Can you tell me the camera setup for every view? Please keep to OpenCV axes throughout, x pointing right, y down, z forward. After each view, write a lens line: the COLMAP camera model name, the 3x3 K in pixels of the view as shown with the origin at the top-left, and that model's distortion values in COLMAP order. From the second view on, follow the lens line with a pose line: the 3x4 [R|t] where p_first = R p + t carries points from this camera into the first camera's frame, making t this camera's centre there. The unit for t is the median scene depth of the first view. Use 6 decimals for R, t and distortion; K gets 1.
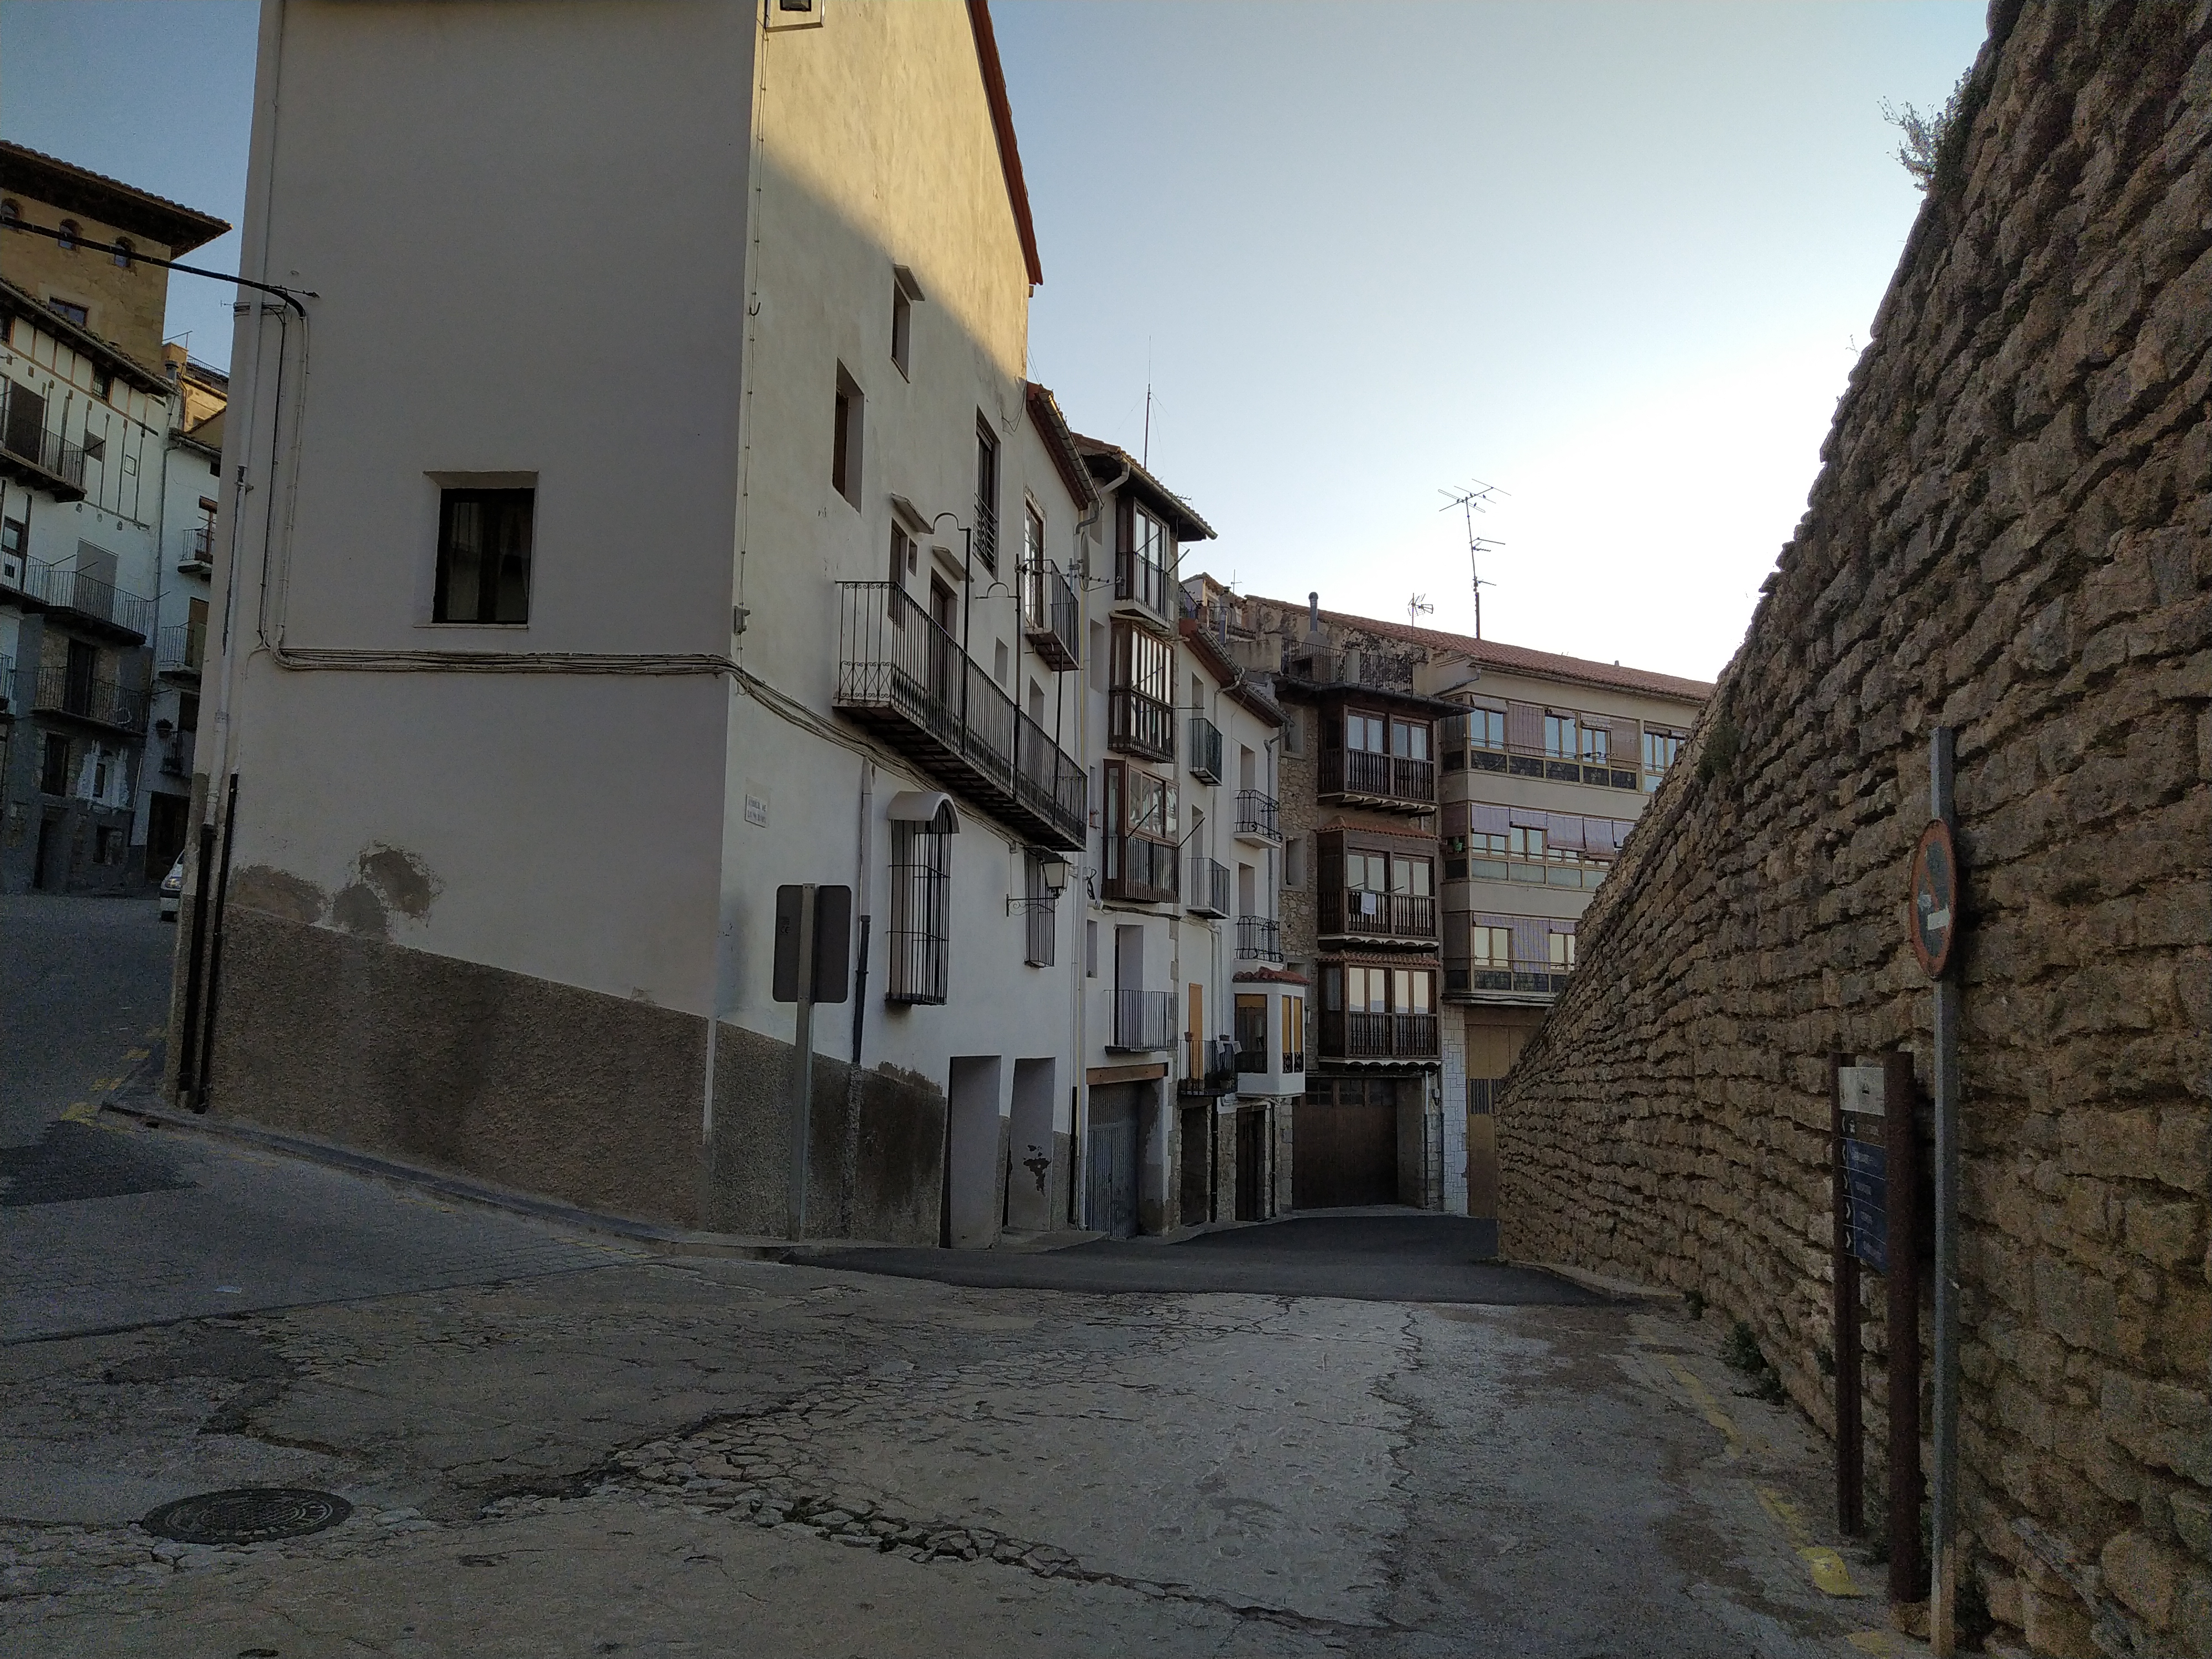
lens RADIAL K [[1624.6, 0, 1114.6], [0, 1624.6, 827.8], [0, 0, 1]] dist [0.113534, -0.159299]
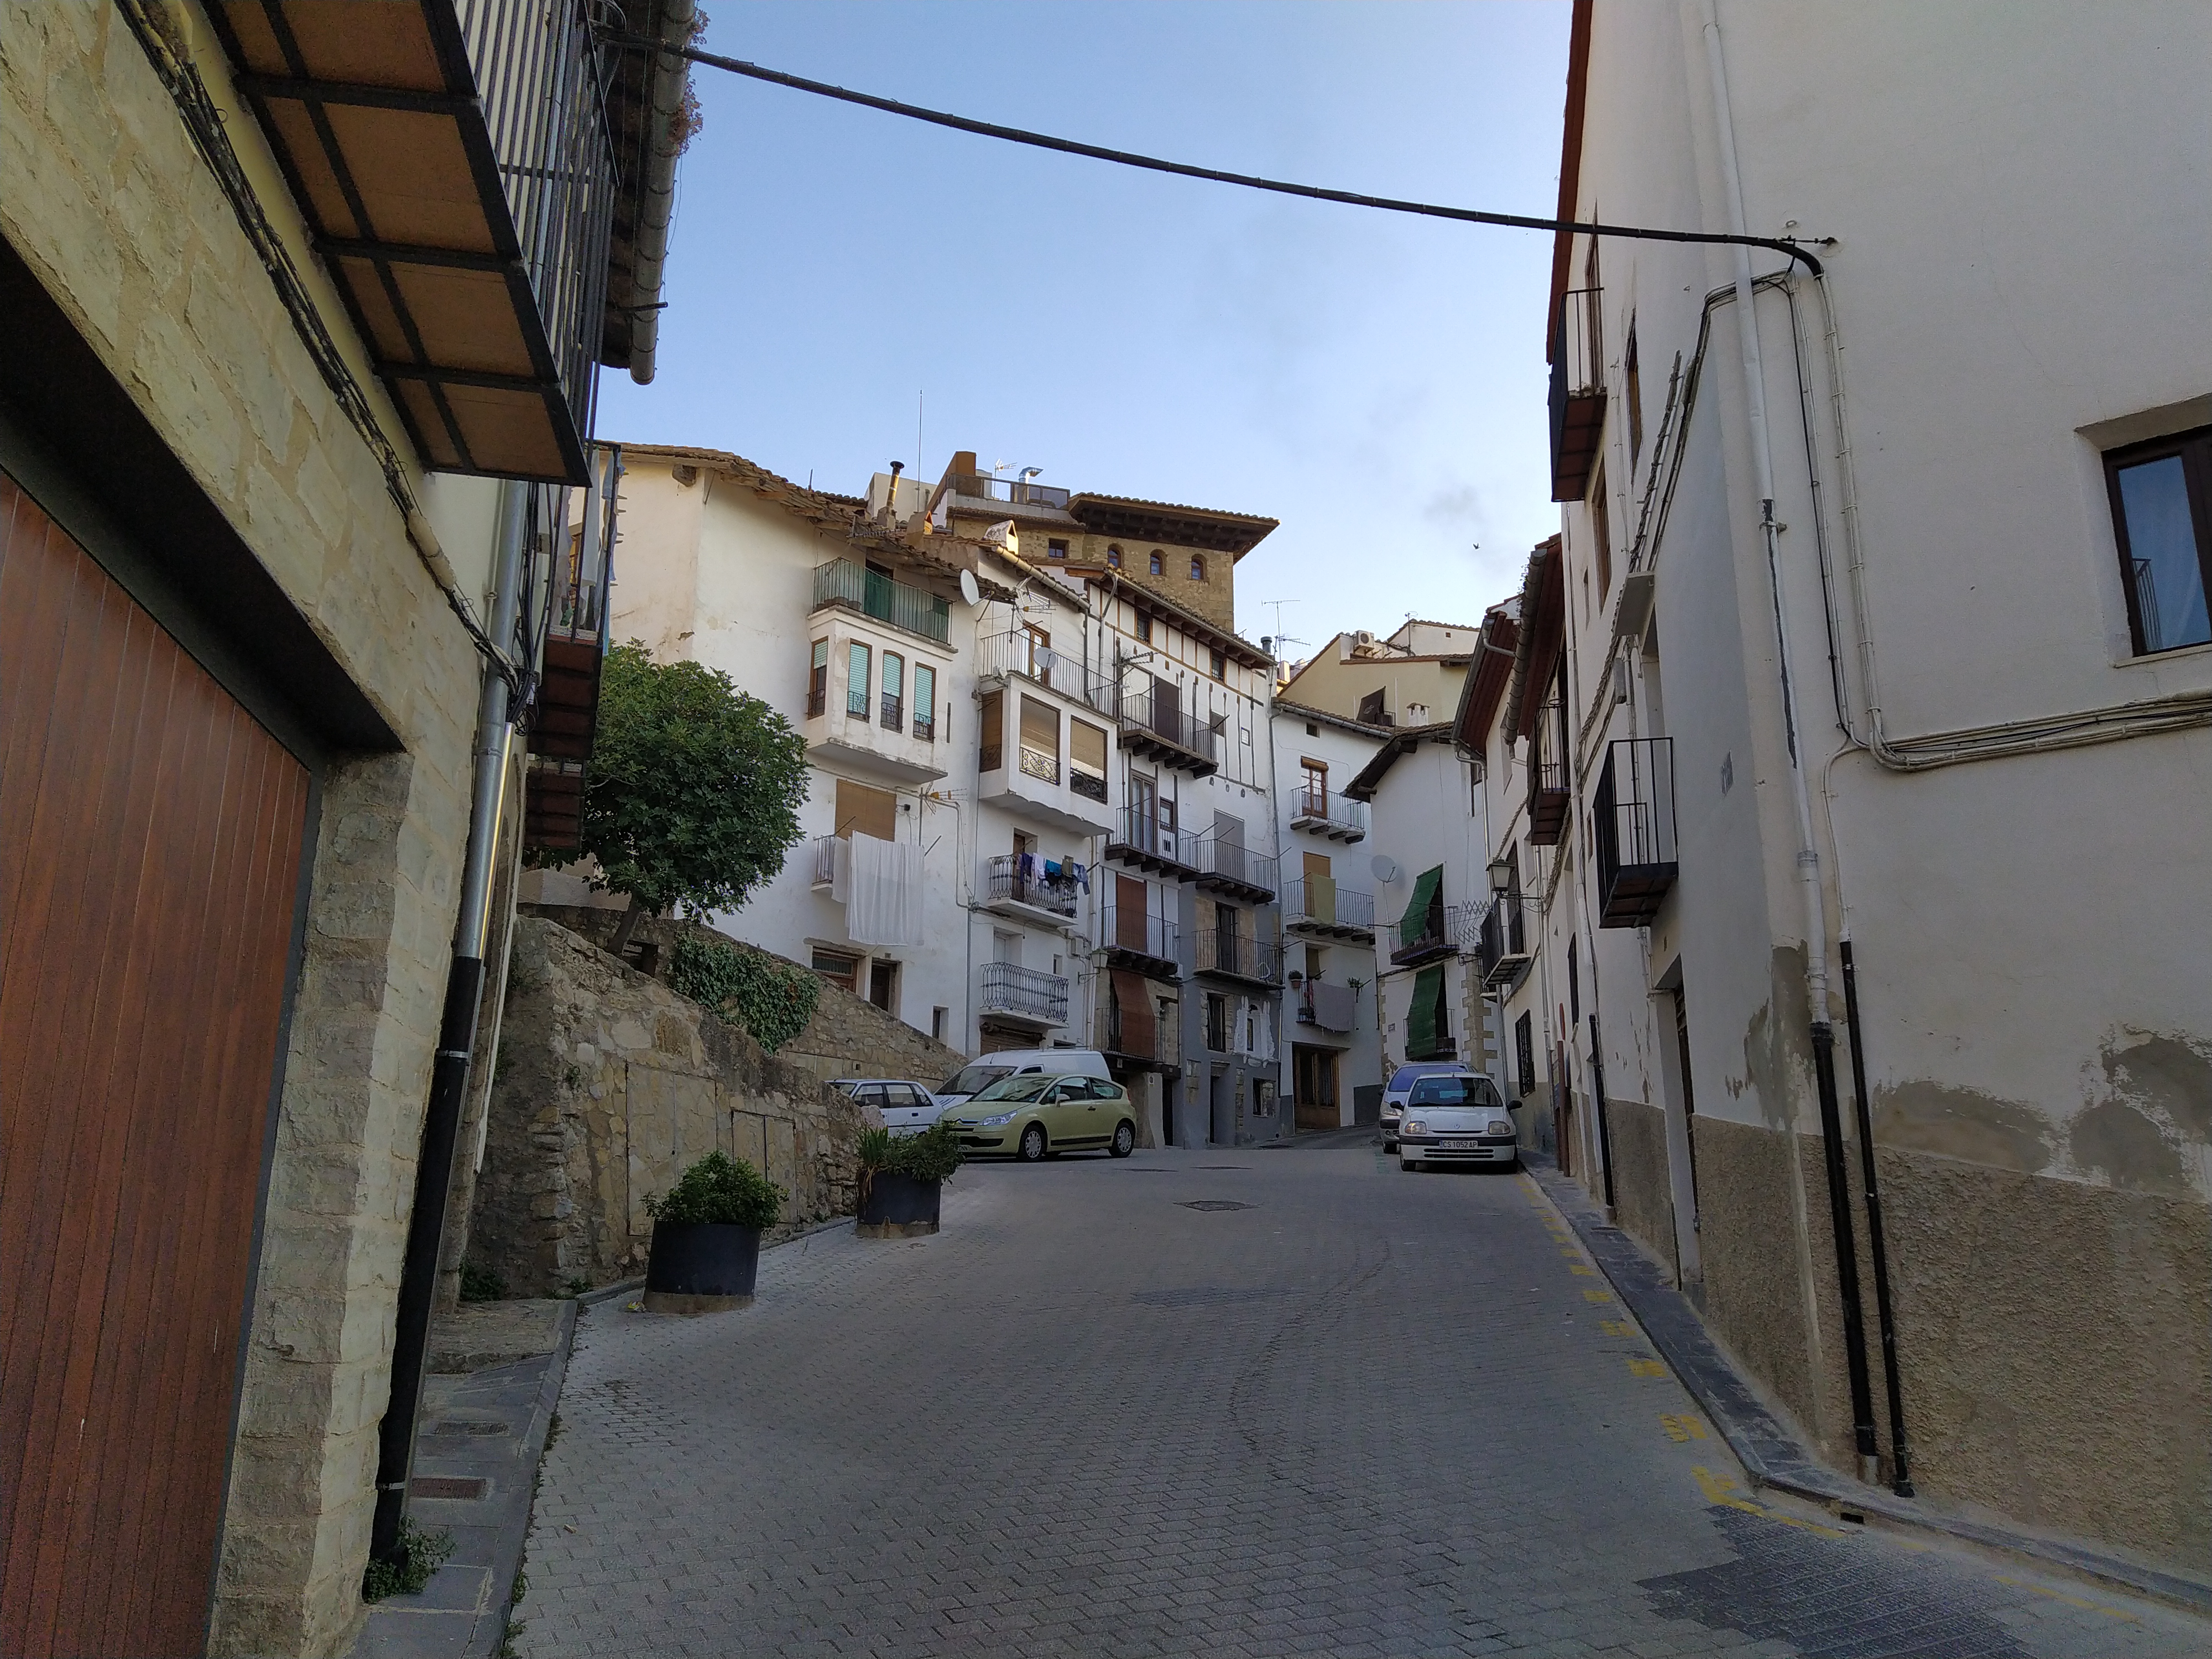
lens RADIAL K [[1624.6, 0, 1114.6], [0, 1624.6, 827.8], [0, 0, 1]] dist [0.113534, -0.159299]
pose [[0.834506, -0.153044, -0.529317, -0.252866], [0.078633, 0.983897, -0.160507, 0.002986], [0.545358, 0.092322, 0.833103, 0.179981]]
